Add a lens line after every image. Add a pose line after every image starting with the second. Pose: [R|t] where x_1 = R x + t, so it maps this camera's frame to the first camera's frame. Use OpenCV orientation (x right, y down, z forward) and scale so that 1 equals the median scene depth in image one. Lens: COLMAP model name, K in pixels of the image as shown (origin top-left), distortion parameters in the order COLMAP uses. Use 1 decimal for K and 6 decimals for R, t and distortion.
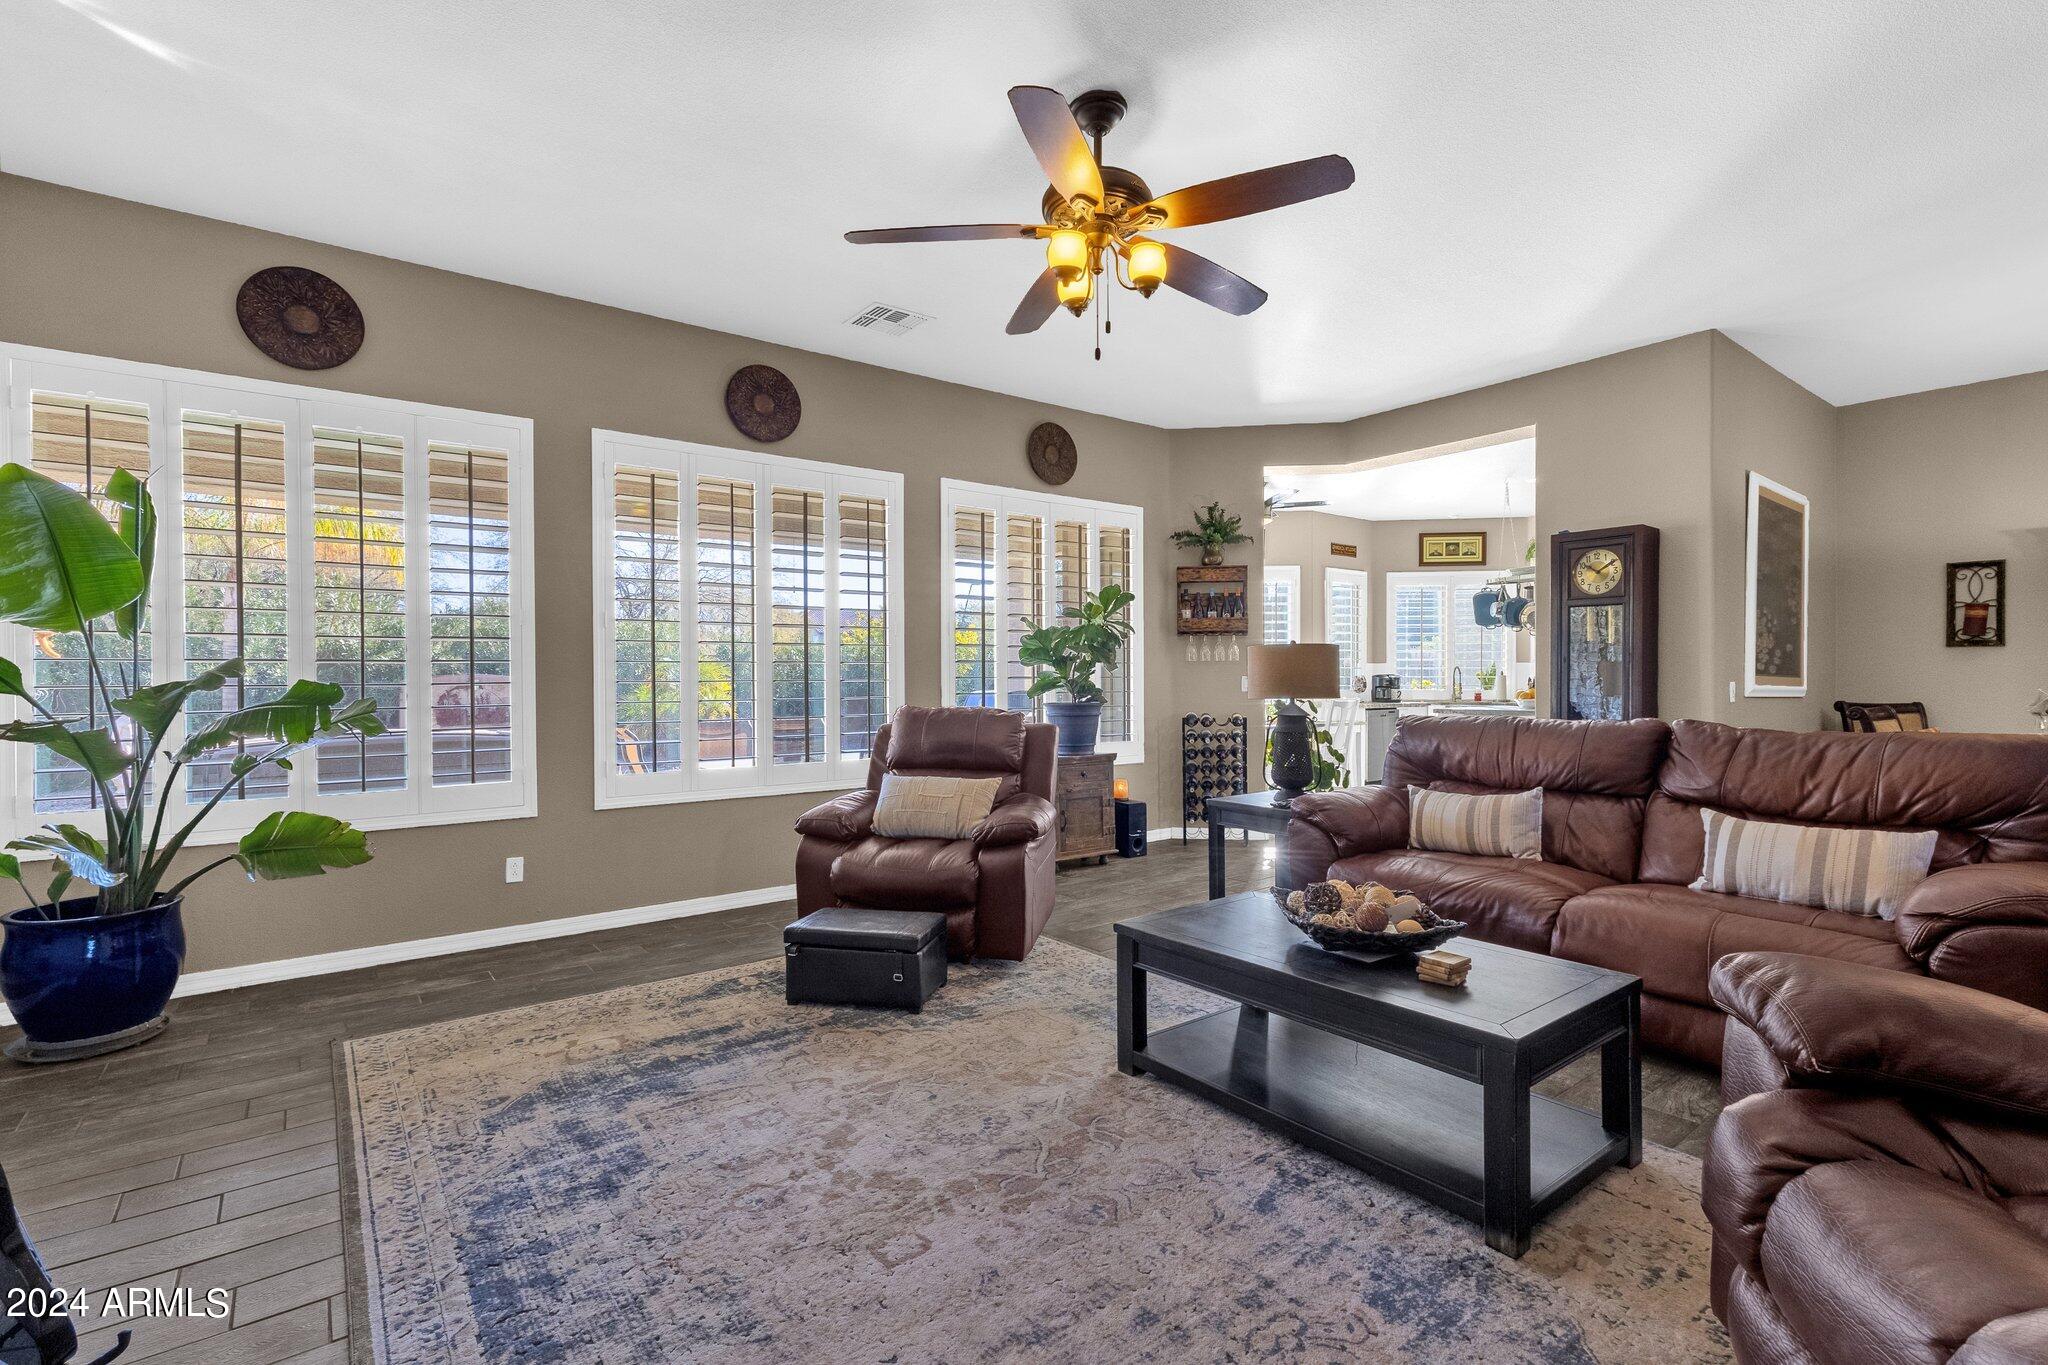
lens RADIAL K [[941.2, 0, 1028.9], [0, 941.2, 700.4], [0, 0, 1]] dist [0.015394, 0.000031]
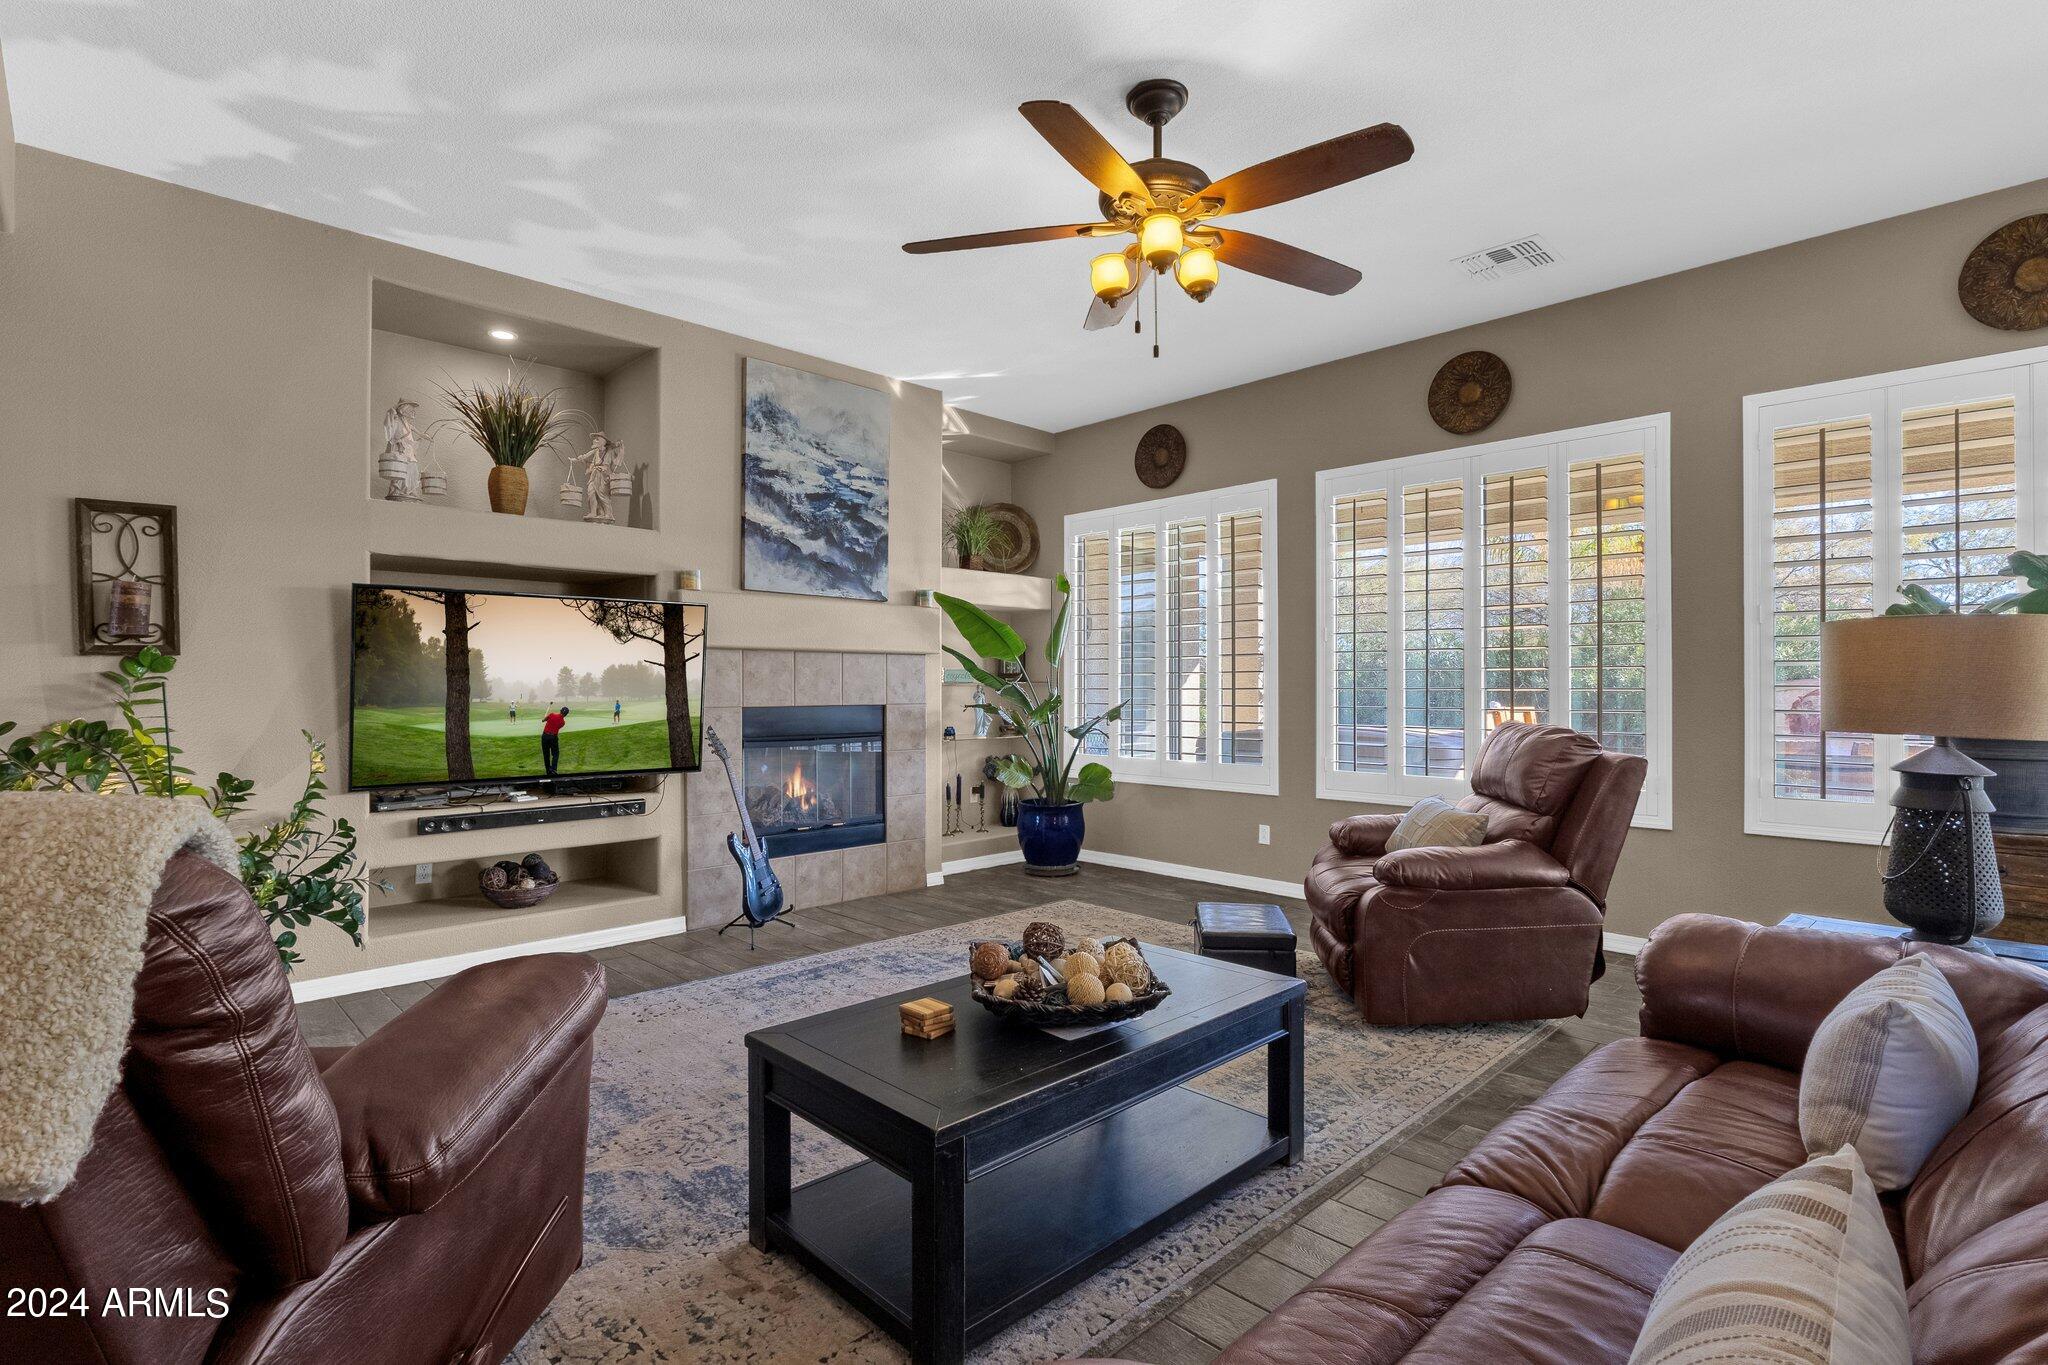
lens RADIAL K [[969.8, 0, 1024.0], [0, 969.8, 682.5], [0, 0, 1]] dist [-0.026839, -0.000104]
pose [[0.109456, -0.001316, -0.993991, 0.789469], [-0.021359, 0.999765, -0.003675, -0.015770], [0.993762, 0.021633, 0.109402, 0.579980]]
